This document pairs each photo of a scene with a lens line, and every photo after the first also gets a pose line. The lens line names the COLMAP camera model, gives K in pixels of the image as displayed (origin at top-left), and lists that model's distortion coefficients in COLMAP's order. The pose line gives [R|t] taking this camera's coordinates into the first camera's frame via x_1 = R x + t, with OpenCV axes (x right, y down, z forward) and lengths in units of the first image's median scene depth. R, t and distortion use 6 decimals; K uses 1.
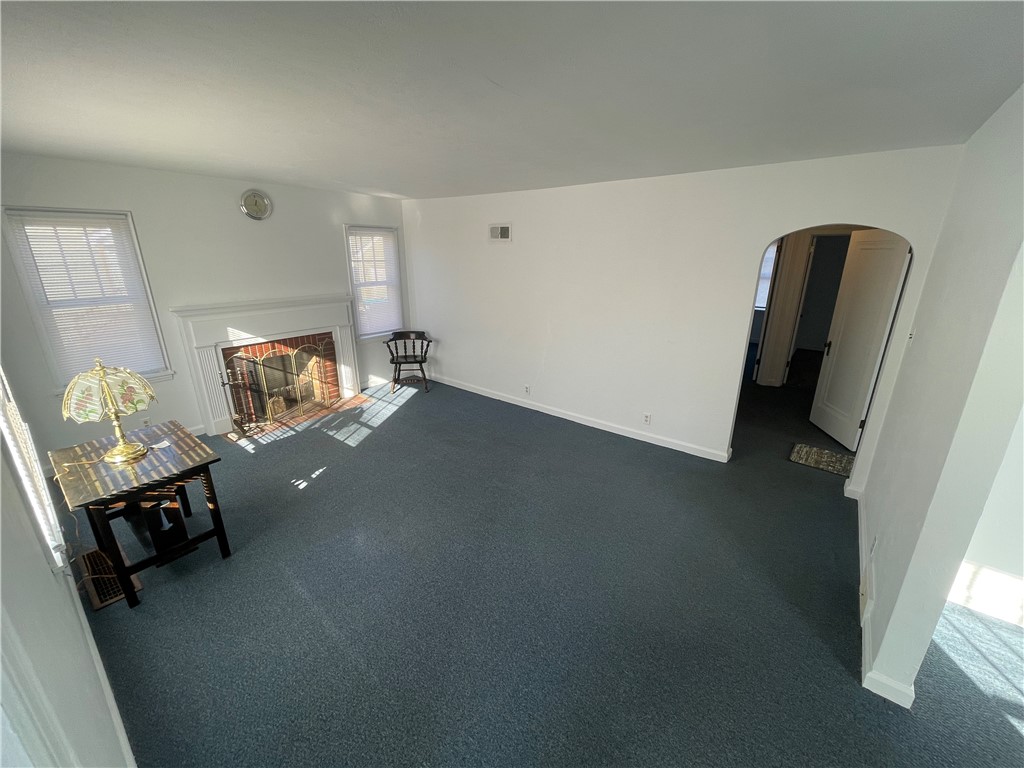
lens RADIAL K [[415.3, 0, 518.9], [0, 415.3, 384.5], [0, 0, 1]] dist [-0.000982, 0.000486]
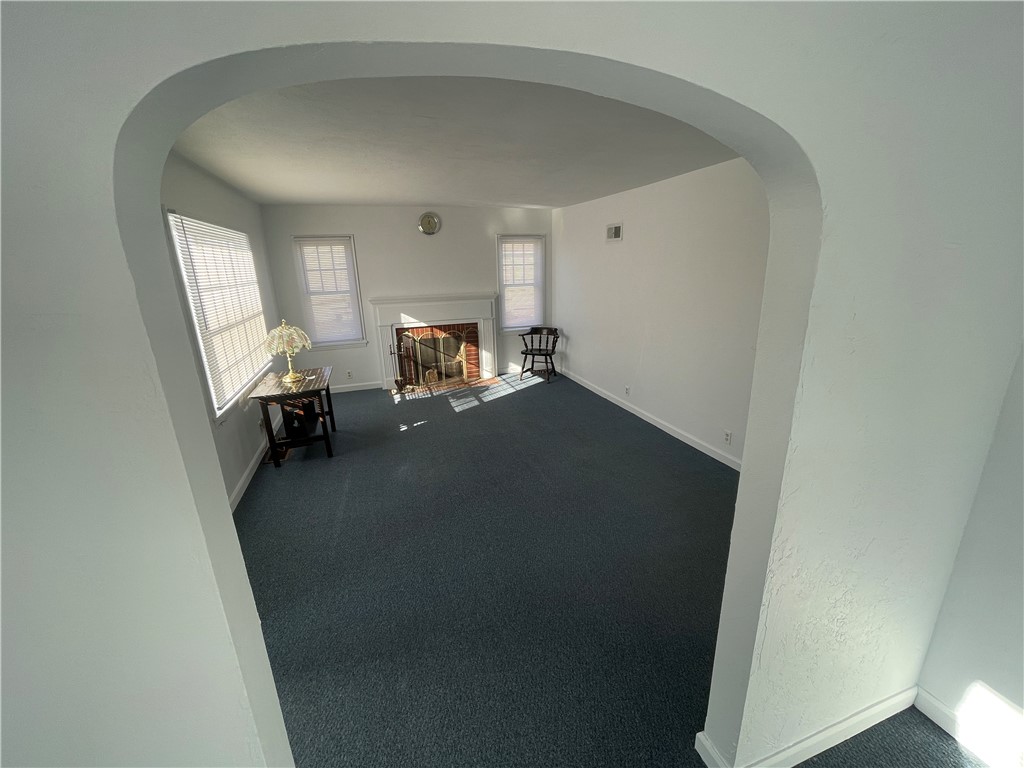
lens RADIAL K [[415.3, 0, 514.7], [0, 415.3, 388.2], [0, 0, 1]] dist [-0.000982, 0.000486]
pose [[0.836729, 0.131143, -0.531683, 0.345048], [-0.138146, 0.990049, 0.026797, 0.018279], [0.529906, 0.051028, 0.846520, 0.029786]]
